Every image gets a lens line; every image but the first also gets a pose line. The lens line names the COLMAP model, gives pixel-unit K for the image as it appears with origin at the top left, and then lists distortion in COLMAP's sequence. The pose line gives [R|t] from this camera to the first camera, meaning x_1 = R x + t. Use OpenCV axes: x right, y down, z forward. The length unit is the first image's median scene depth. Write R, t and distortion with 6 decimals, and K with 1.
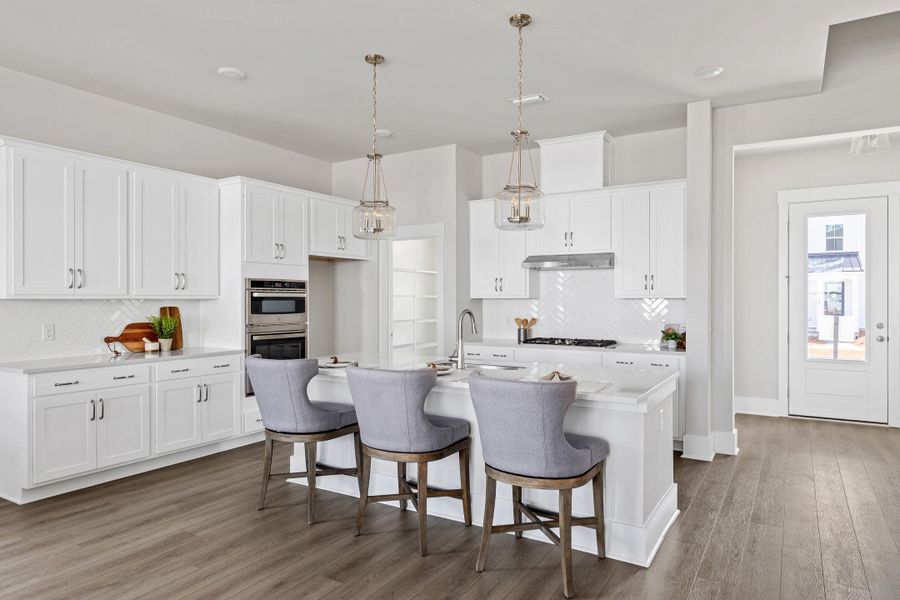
lens RADIAL K [[595.3, 0, 444.3], [0, 595.3, 300.3], [0, 0, 1]] dist [0.016773, 0.004273]
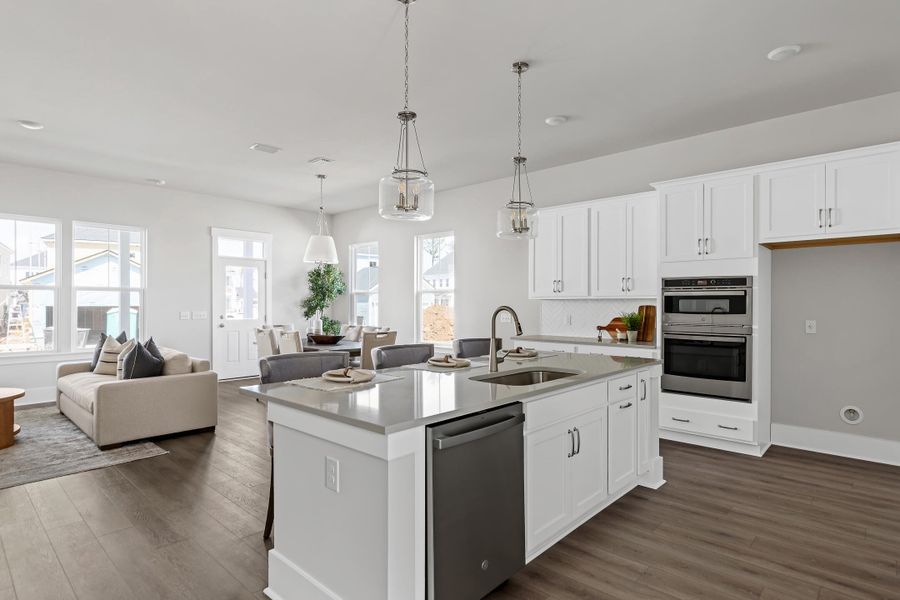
lens RADIAL K [[470.7, 0, 450.5], [0, 470.7, 298.8], [0, 0, 1]] dist [-0.006792, -0.000827]
pose [[-0.192115, -0.008171, -0.981338, 0.519388], [-0.001015, 0.999966, -0.008127, 0.005736], [0.981372, -0.000566, -0.192117, 0.757421]]
